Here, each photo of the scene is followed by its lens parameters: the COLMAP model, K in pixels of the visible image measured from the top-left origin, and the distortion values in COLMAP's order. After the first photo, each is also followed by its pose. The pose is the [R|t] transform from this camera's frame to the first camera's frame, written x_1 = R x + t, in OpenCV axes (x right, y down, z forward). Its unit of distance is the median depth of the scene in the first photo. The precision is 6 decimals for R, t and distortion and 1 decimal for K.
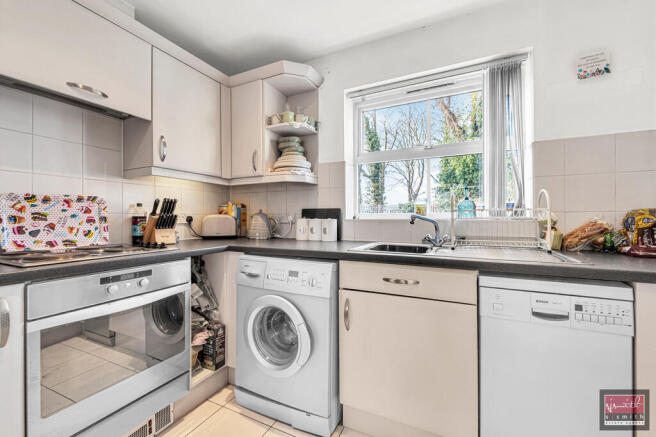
lens RADIAL K [[259.8, 0, 341.7], [0, 259.8, 218.1], [0, 0, 1]] dist [0.000764, -0.000306]
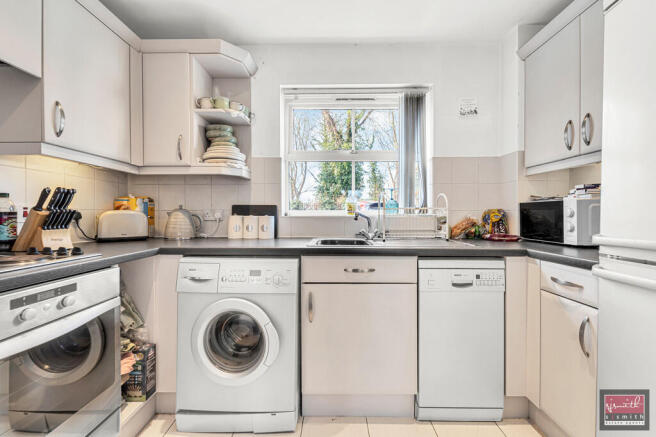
lens RADIAL K [[259.8, 0, 341.7], [0, 259.8, 218.1], [0, 0, 1]] dist [0.000764, -0.000306]
pose [[0.907994, -0.003752, 0.418967, -0.237906], [-0.000563, 0.999948, 0.010176, 0.002101], [-0.418983, -0.009475, 0.907945, 0.002397]]
